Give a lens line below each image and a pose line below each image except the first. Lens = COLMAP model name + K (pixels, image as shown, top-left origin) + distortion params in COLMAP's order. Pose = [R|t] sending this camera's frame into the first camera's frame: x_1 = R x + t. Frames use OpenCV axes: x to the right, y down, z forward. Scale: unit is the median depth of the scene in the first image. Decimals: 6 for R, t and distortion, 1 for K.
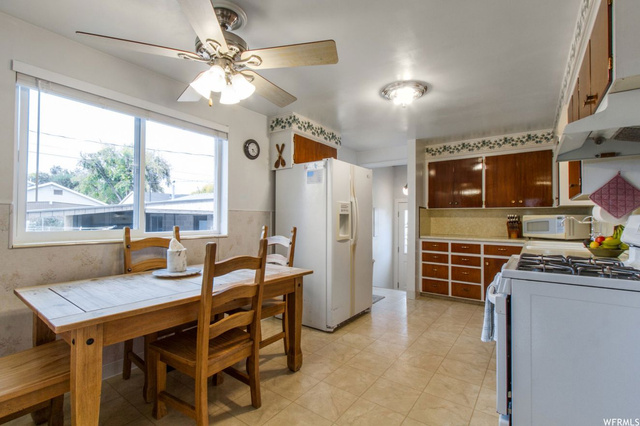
lens RADIAL K [[291.3, 0, 319.8], [0, 291.3, 214.7], [0, 0, 1]] dist [0.002234, 0.000022]
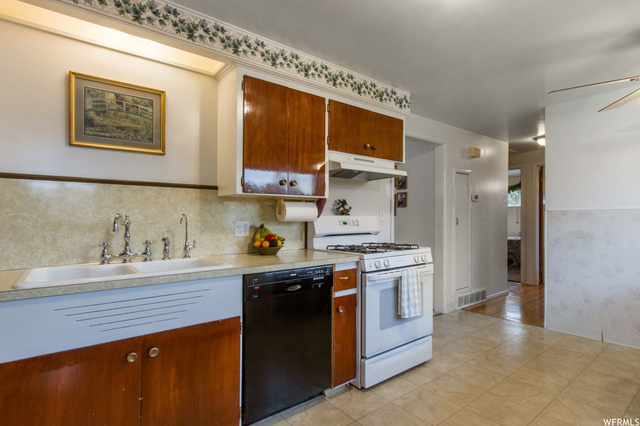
lens RADIAL K [[322.1, 0, 319.3], [0, 322.1, 214.0], [0, 0, 1]] dist [0.001347, 0.000143]
pose [[-0.960188, -0.009959, 0.279176, 0.538799], [-0.013382, 0.999857, -0.010357, 0.021693], [-0.279033, -0.013680, -0.960184, 2.213228]]
